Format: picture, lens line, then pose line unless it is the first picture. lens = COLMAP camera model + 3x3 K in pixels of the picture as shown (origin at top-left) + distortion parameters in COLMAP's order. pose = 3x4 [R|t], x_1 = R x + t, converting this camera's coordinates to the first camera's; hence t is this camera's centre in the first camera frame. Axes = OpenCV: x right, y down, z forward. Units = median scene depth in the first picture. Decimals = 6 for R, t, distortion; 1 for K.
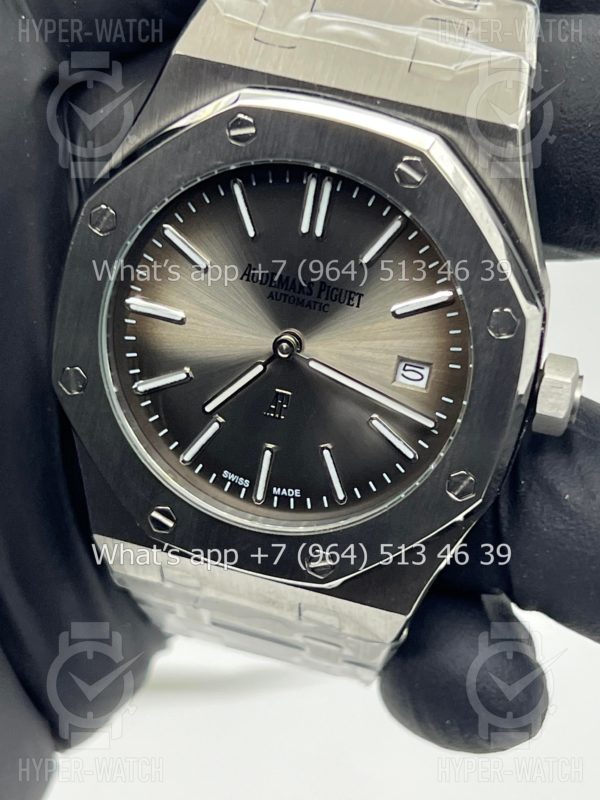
lens RADIAL K [[1812.8, 0, 310.3], [0, 1812.8, 398.1], [0, 0, 1]] dist [0.120534, 0.110252]
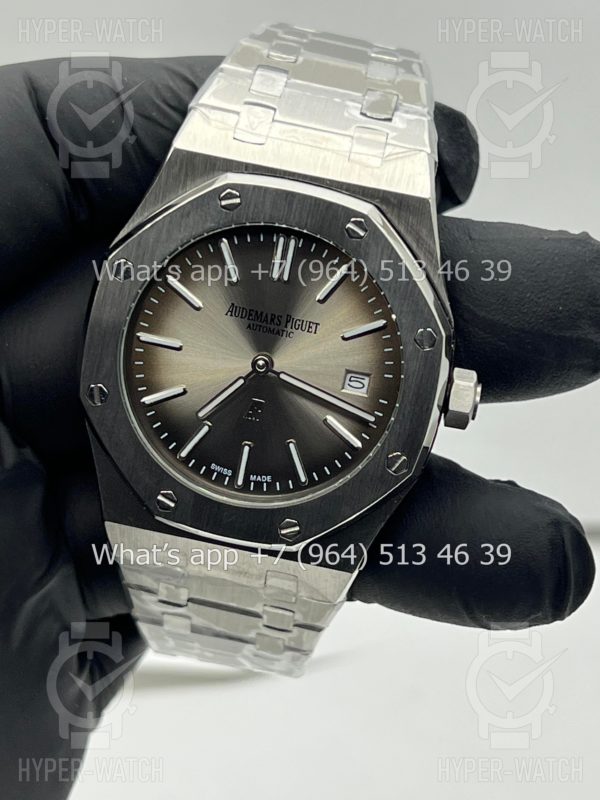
lens RADIAL K [[1812.8, 0, 310.3], [0, 1812.8, 398.1], [0, 0, 1]] dist [0.120534, 0.110252]
pose [[0.991859, -0.013711, 0.126602, -0.145471], [0.028734, 0.992643, -0.117615, 0.152468], [-0.124058, 0.120296, 0.984956, -0.307396]]
